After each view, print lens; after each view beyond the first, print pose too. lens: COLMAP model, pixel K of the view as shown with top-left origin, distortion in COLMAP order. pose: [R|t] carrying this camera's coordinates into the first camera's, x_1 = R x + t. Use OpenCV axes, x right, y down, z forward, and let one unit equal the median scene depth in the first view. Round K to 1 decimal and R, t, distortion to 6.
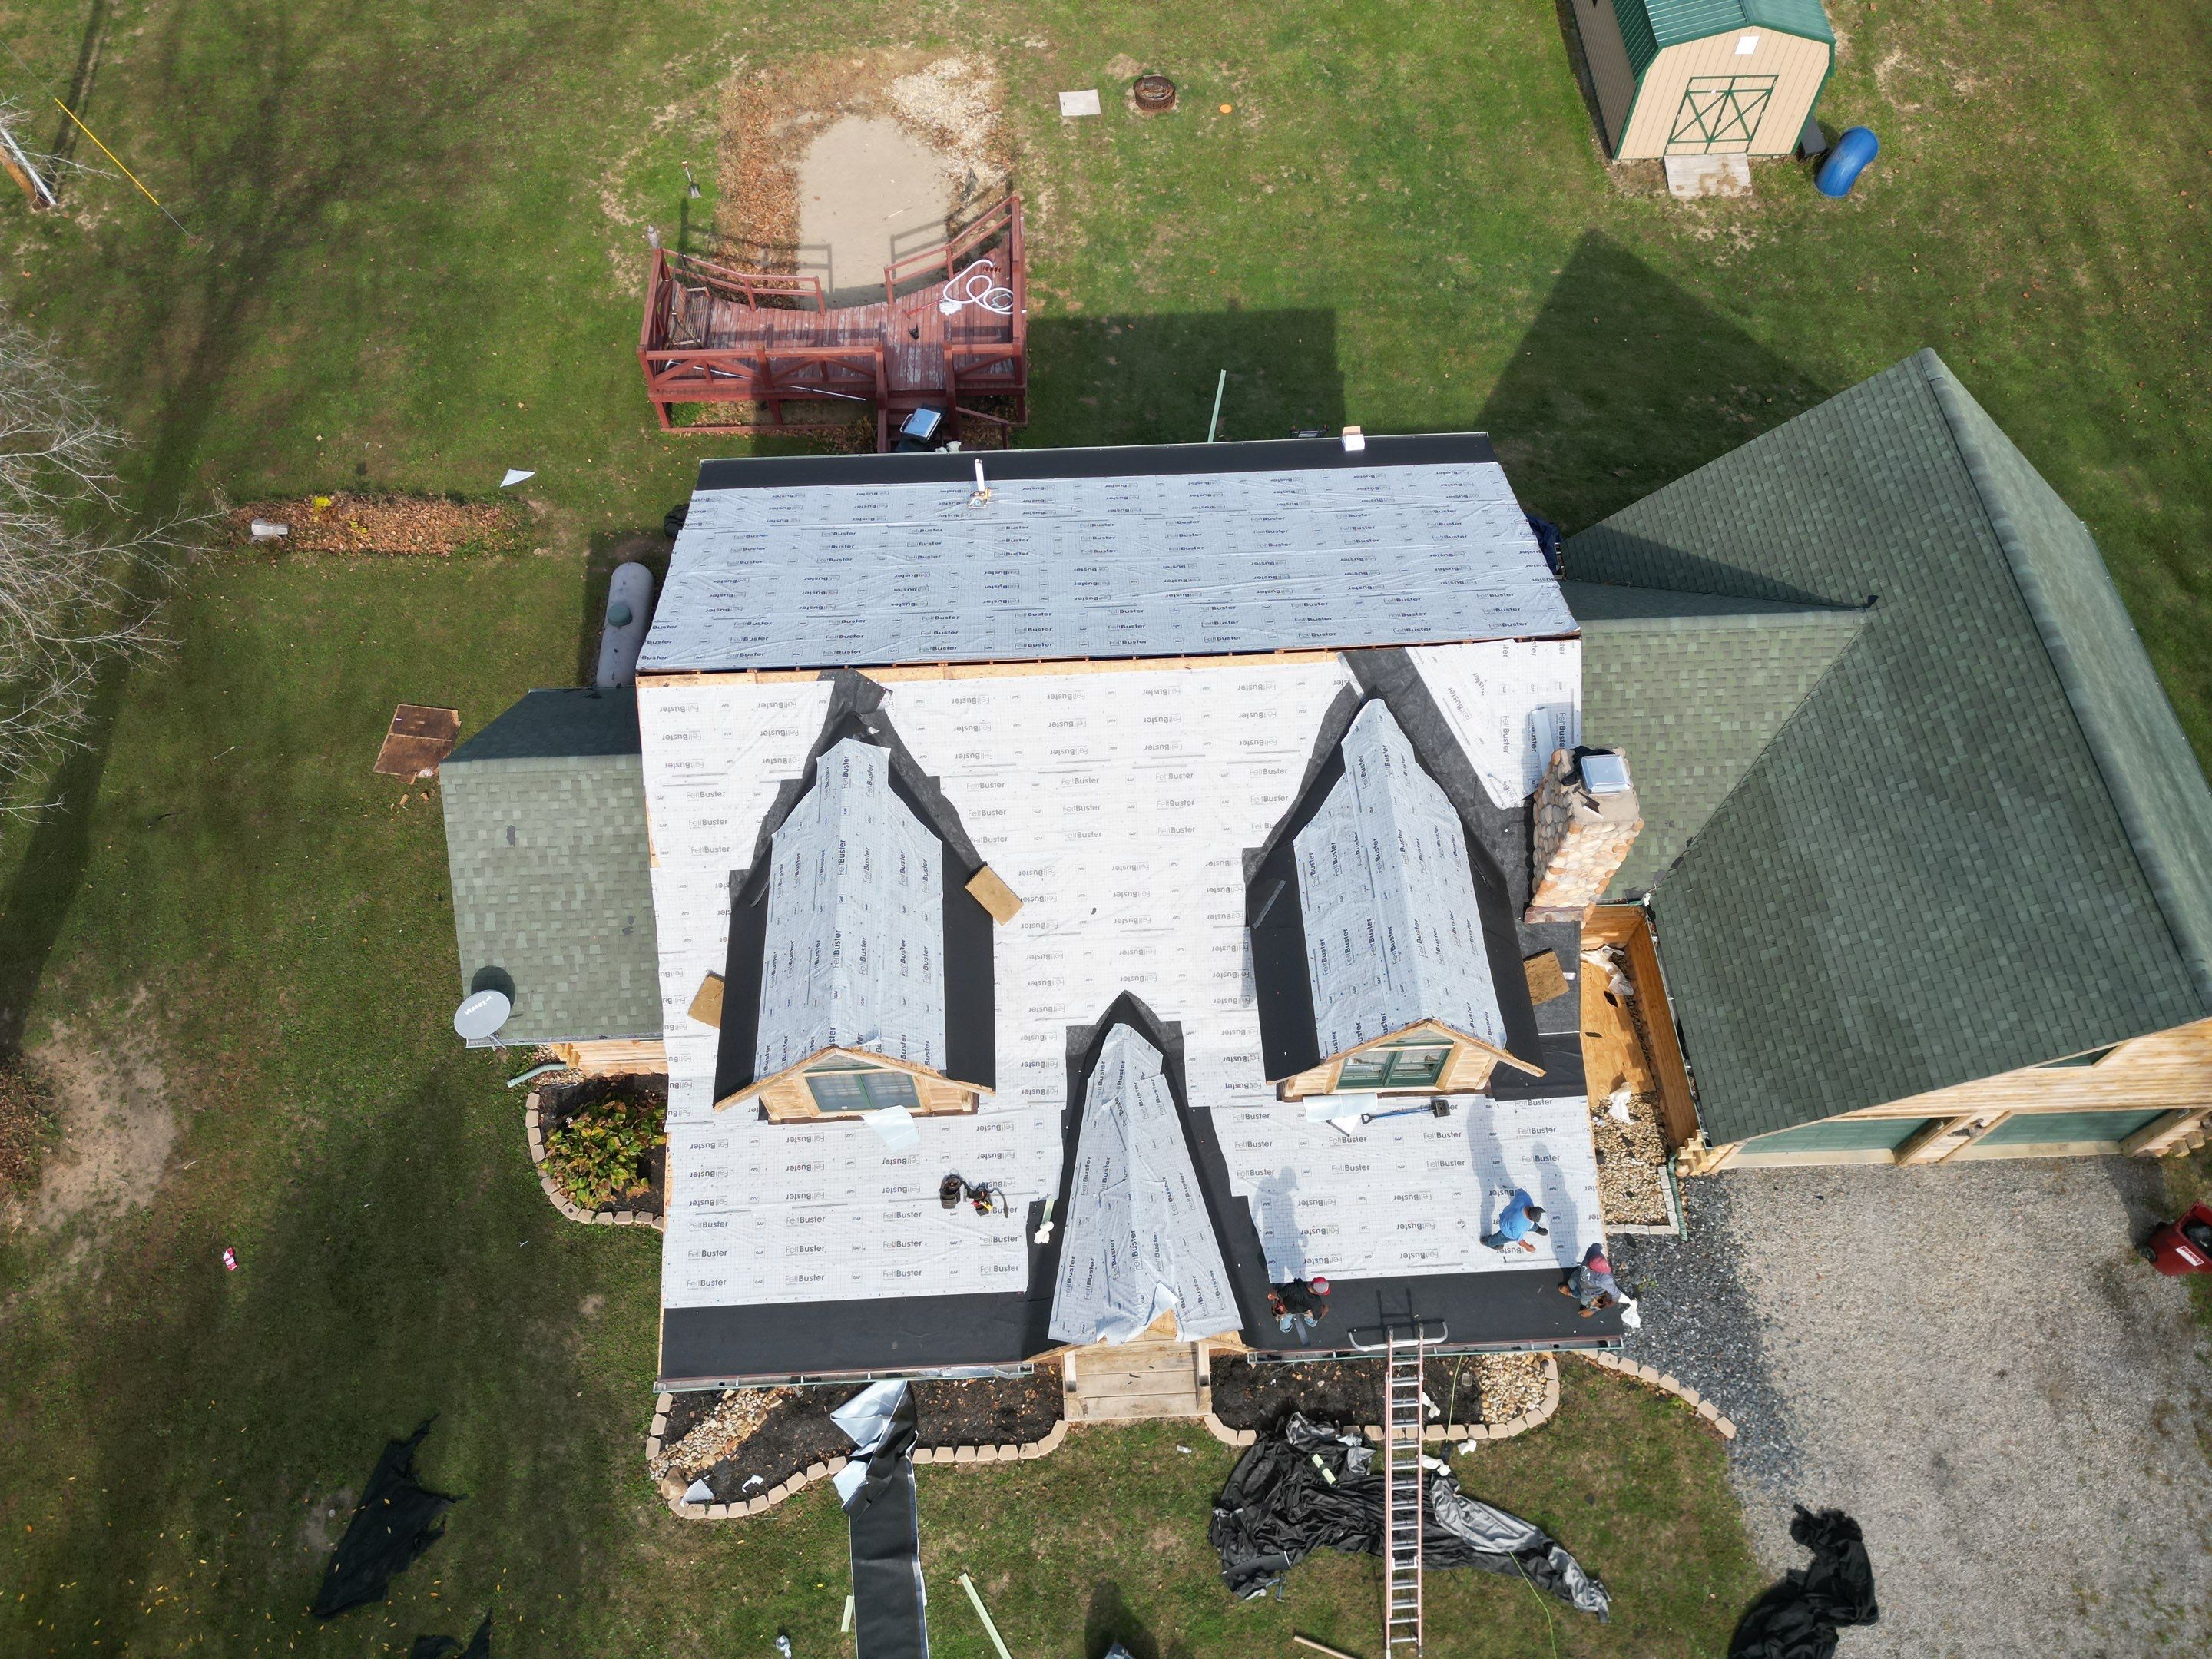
lens RADIAL K [[1545.0, 0, 1106.0], [0, 1545.0, 829.5], [0, 0, 1]] dist [0.074803, -0.070483]
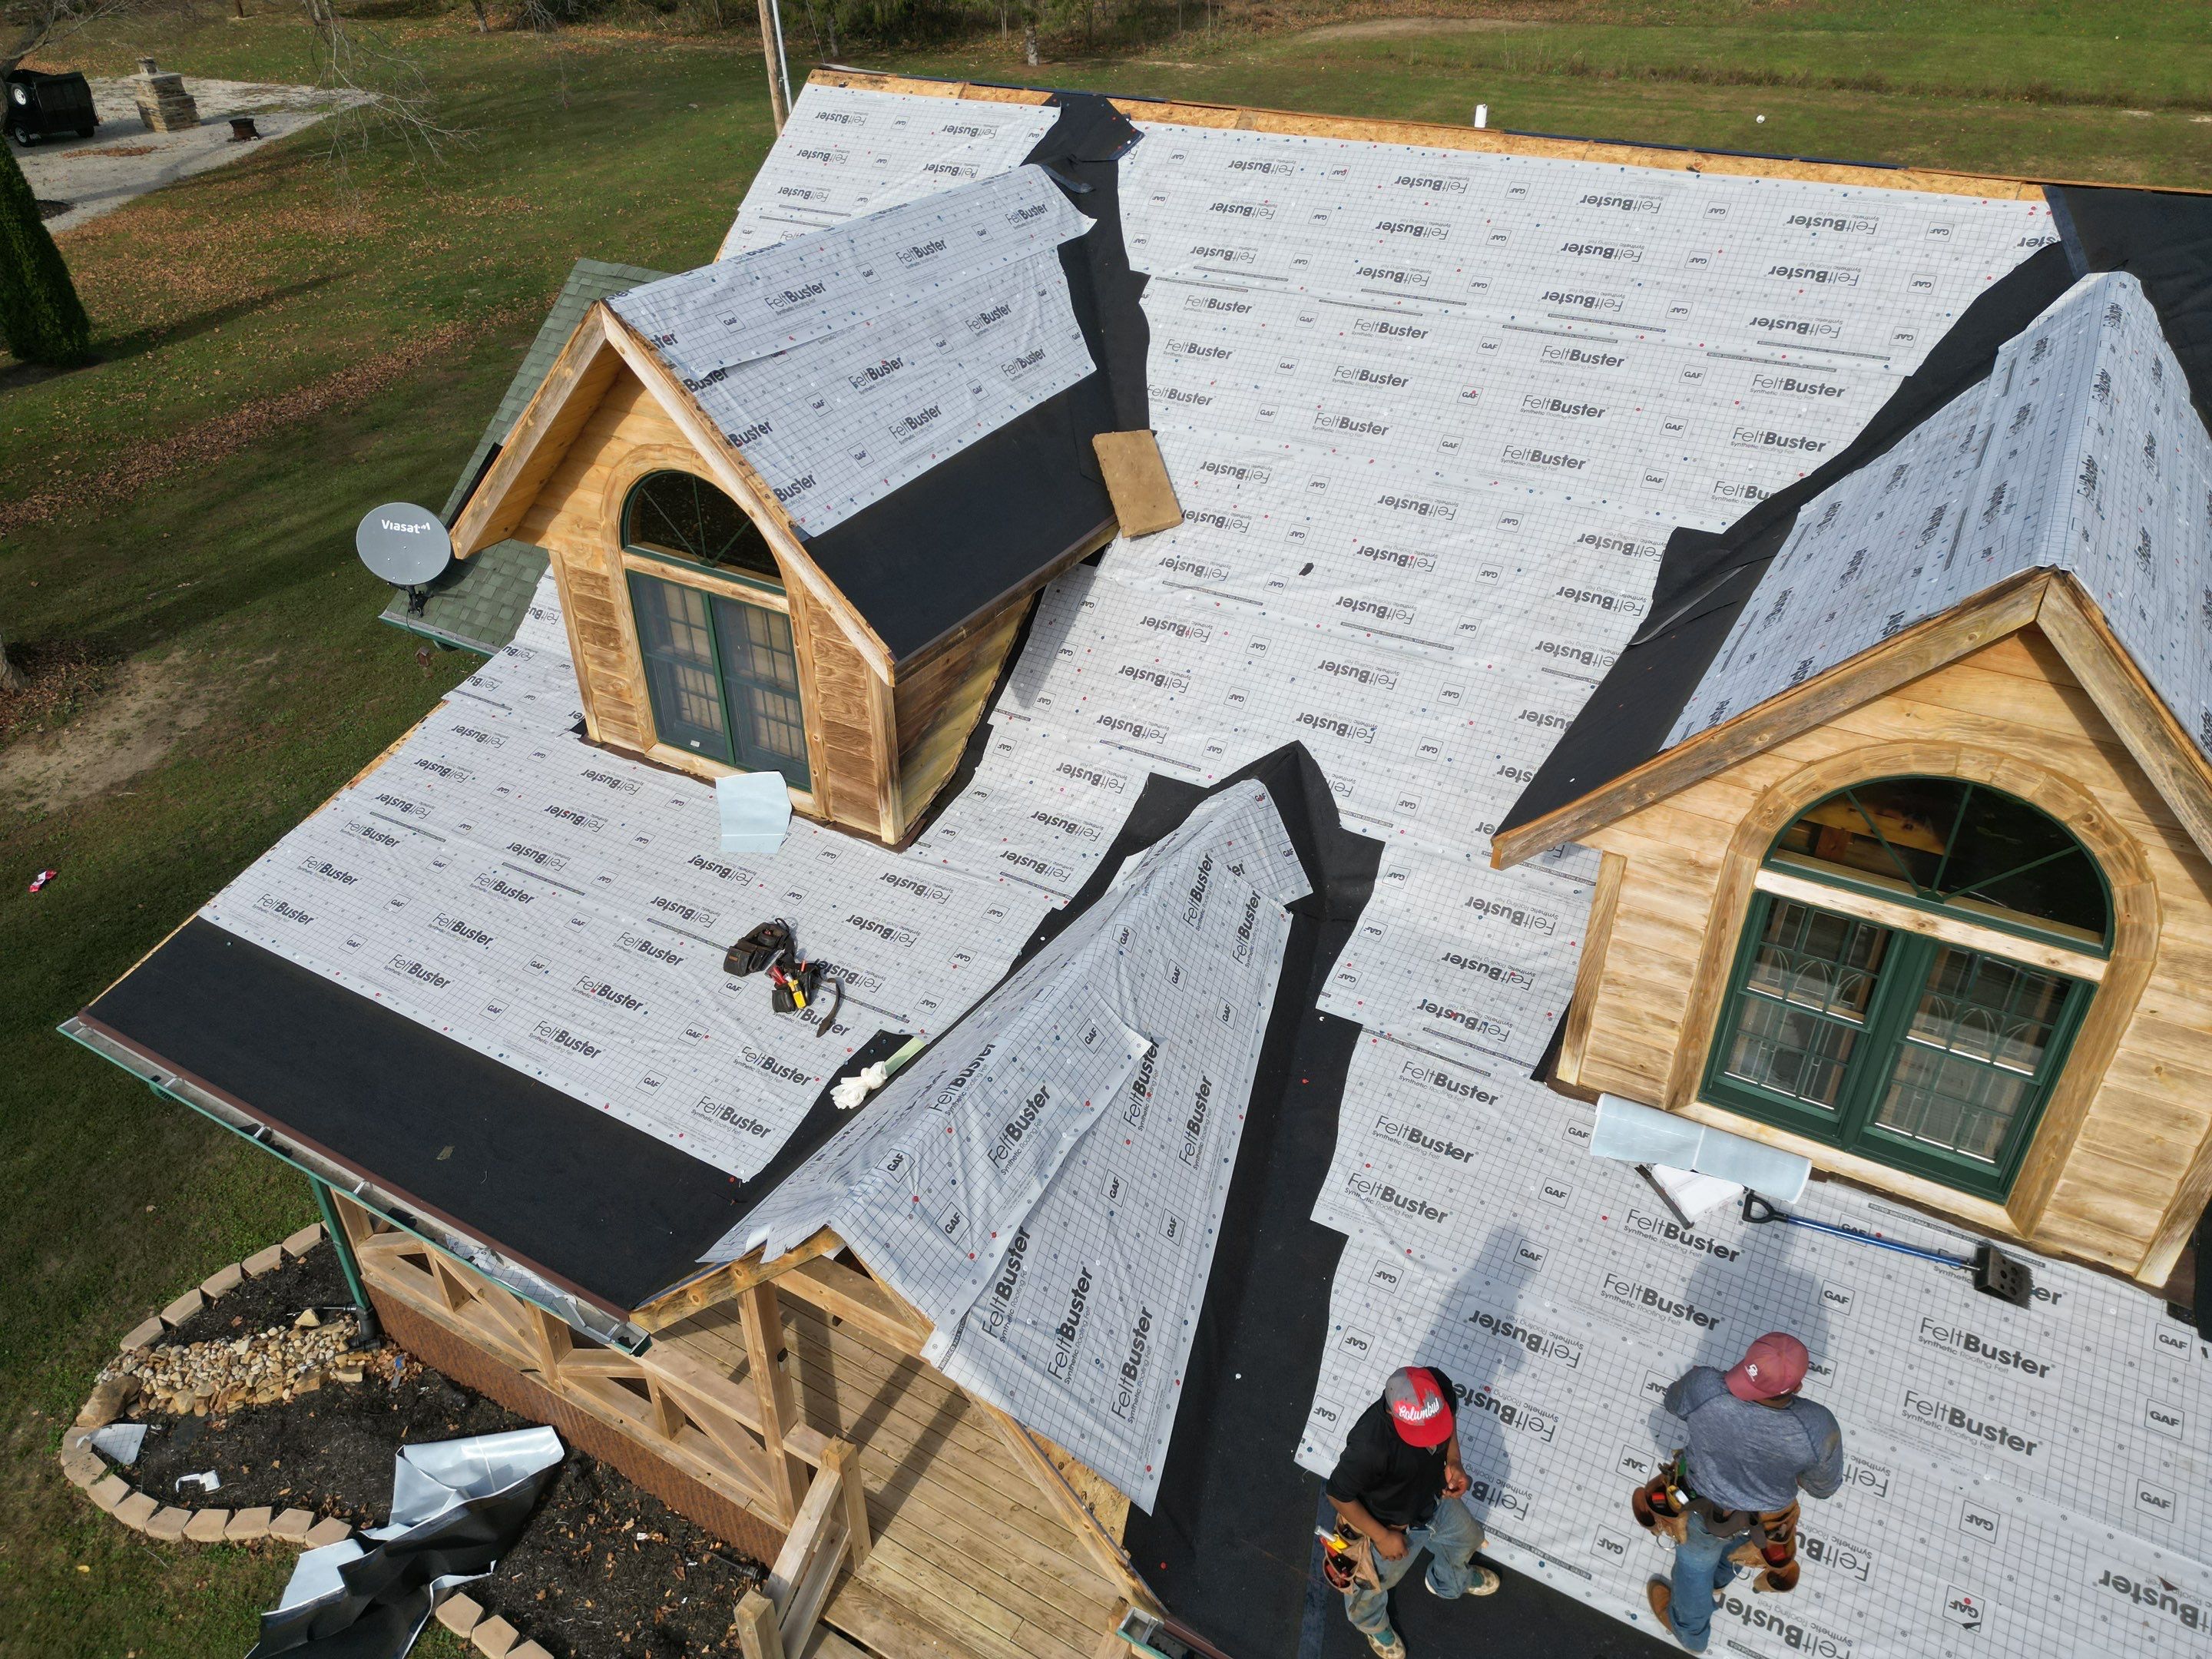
lens RADIAL K [[1555.9, 0, 1102.8], [0, 1555.9, 831.2], [0, 0, 1]] dist [0.076309, -0.061694]
pose [[0.837247, 0.301020, -0.456514, 0.161940], [-0.468137, 0.826027, -0.313890, 0.265666], [0.282606, 0.476515, 0.832507, 0.555485]]
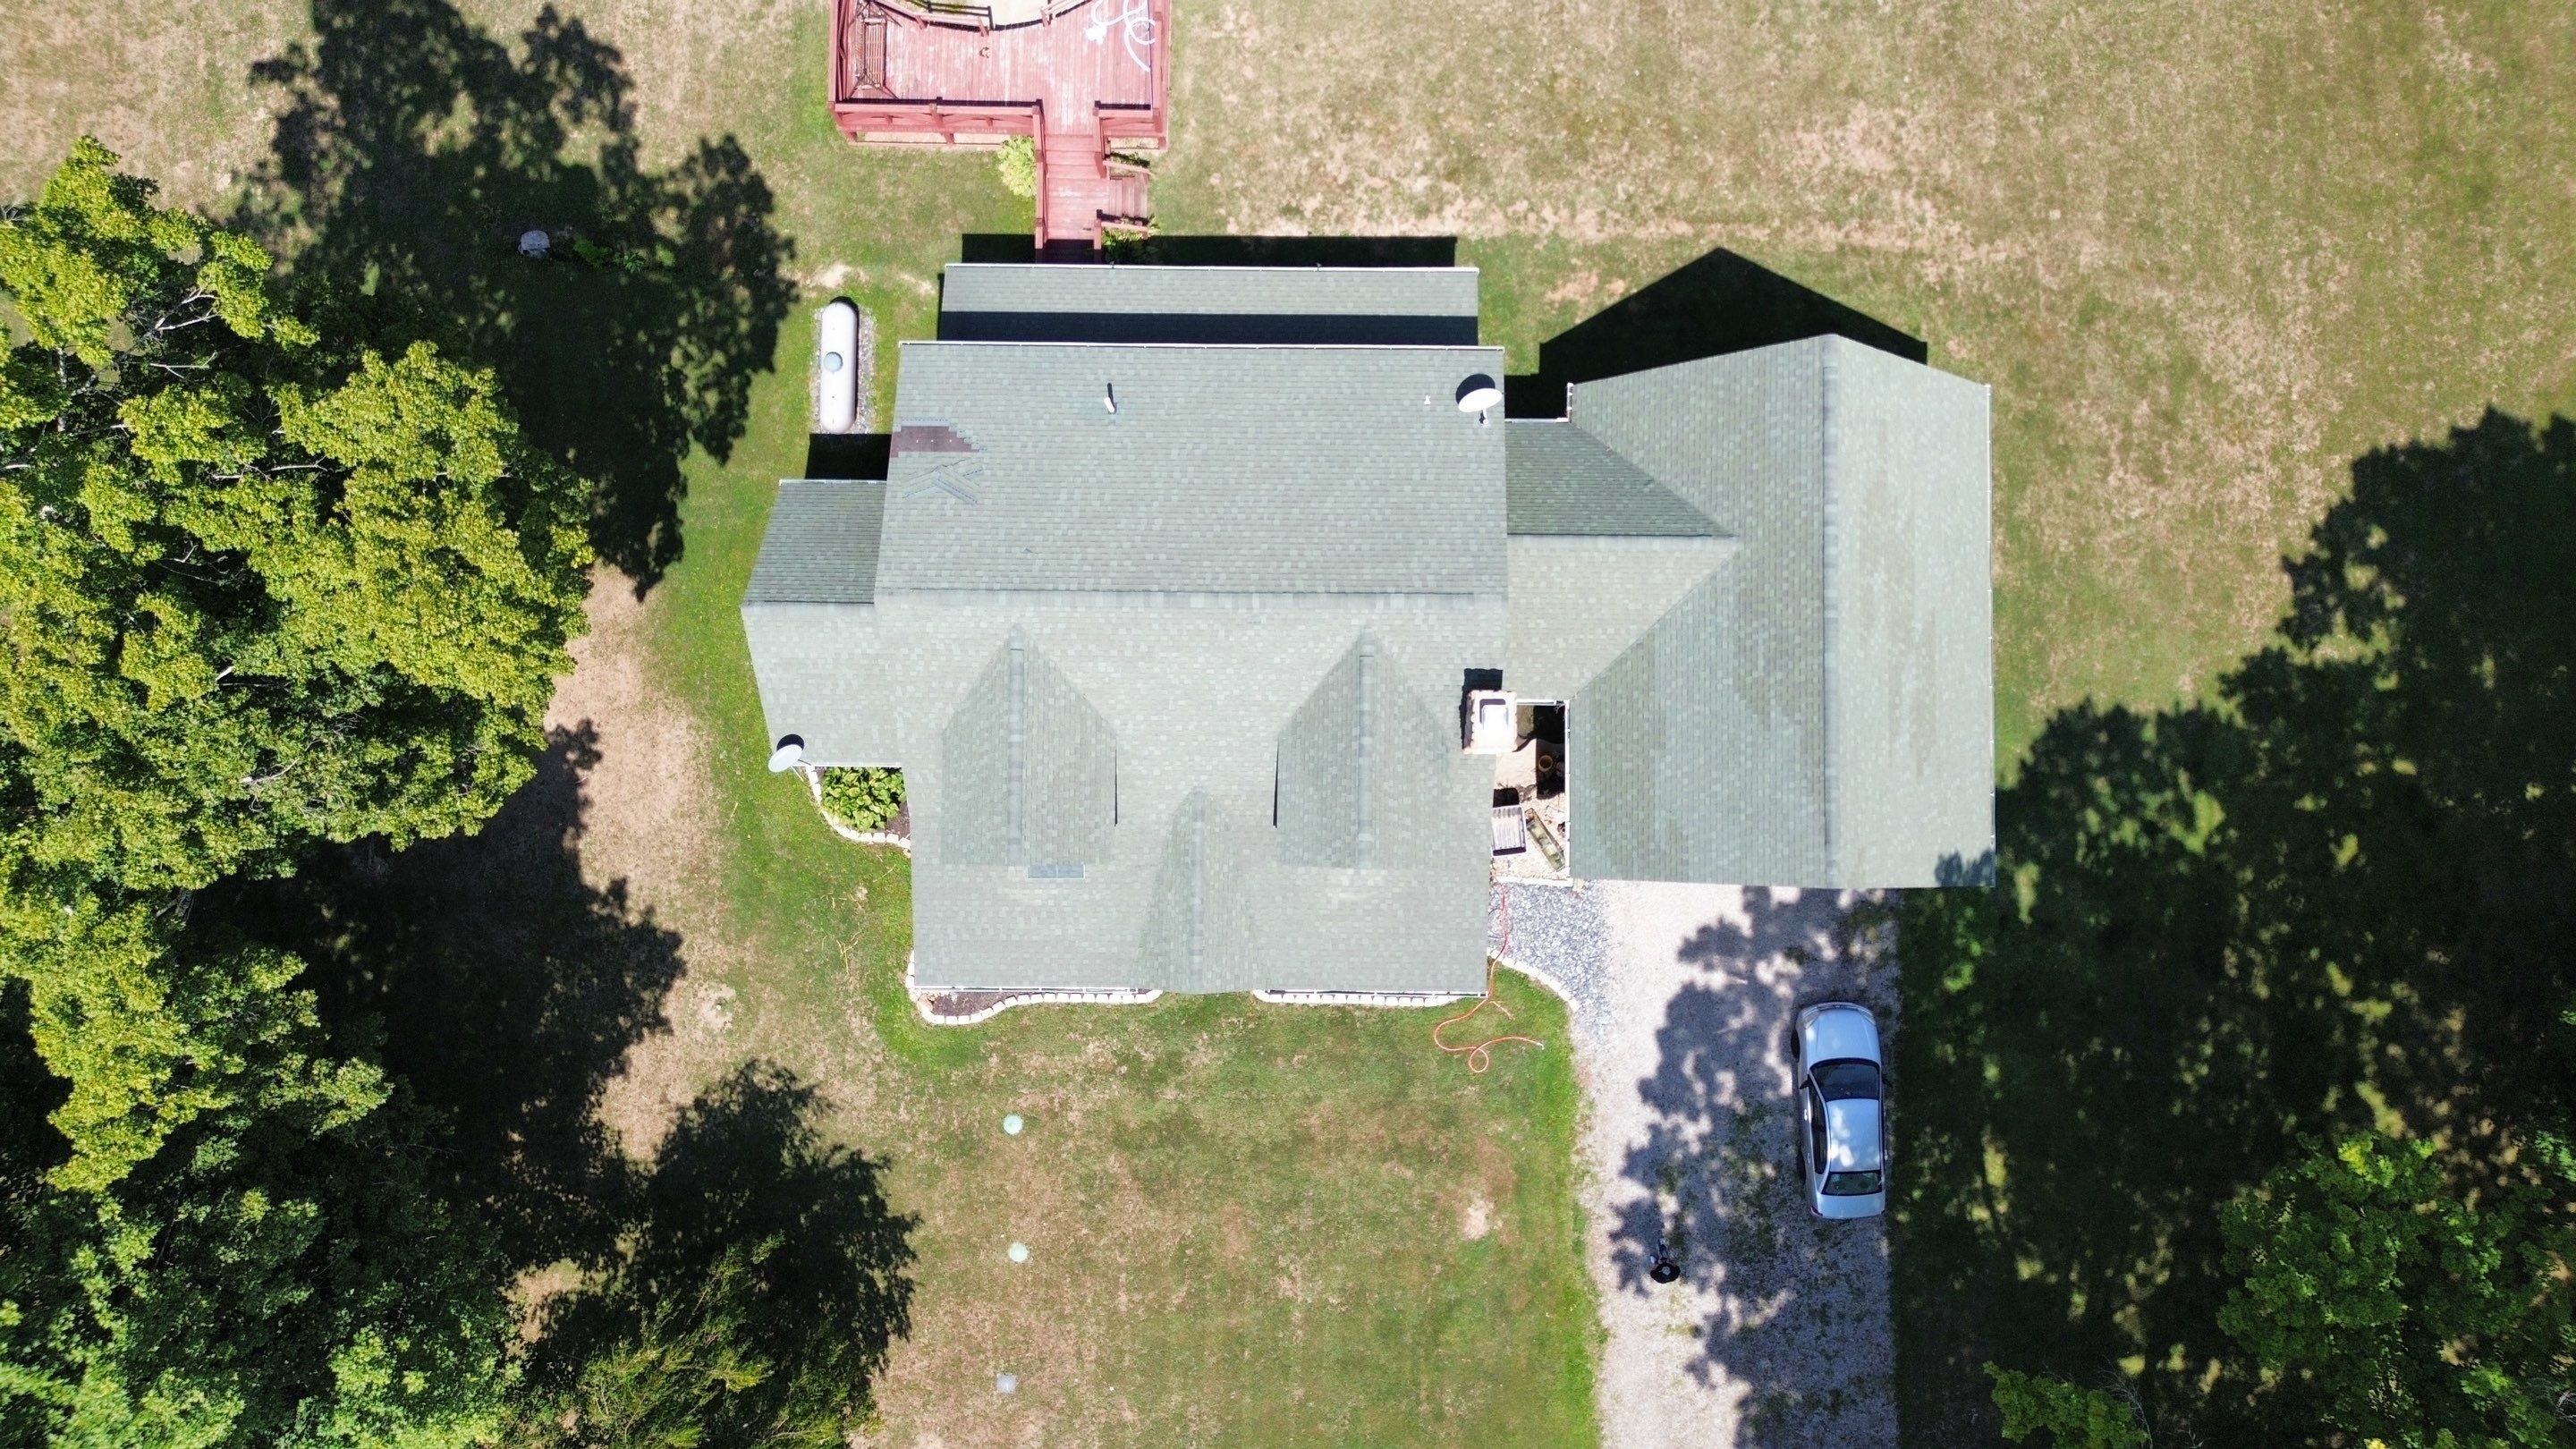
lens RADIAL K [[1844.7, 0, 1288.0], [0, 1844.7, 724.5], [0, 0, 1]] dist [0.069056, -0.045338]
pose [[0.998148, 0.055705, -0.024455, 0.131631], [-0.037946, 0.884262, 0.465447, -0.735274], [0.047552, -0.463657, 0.884738, -0.546469]]
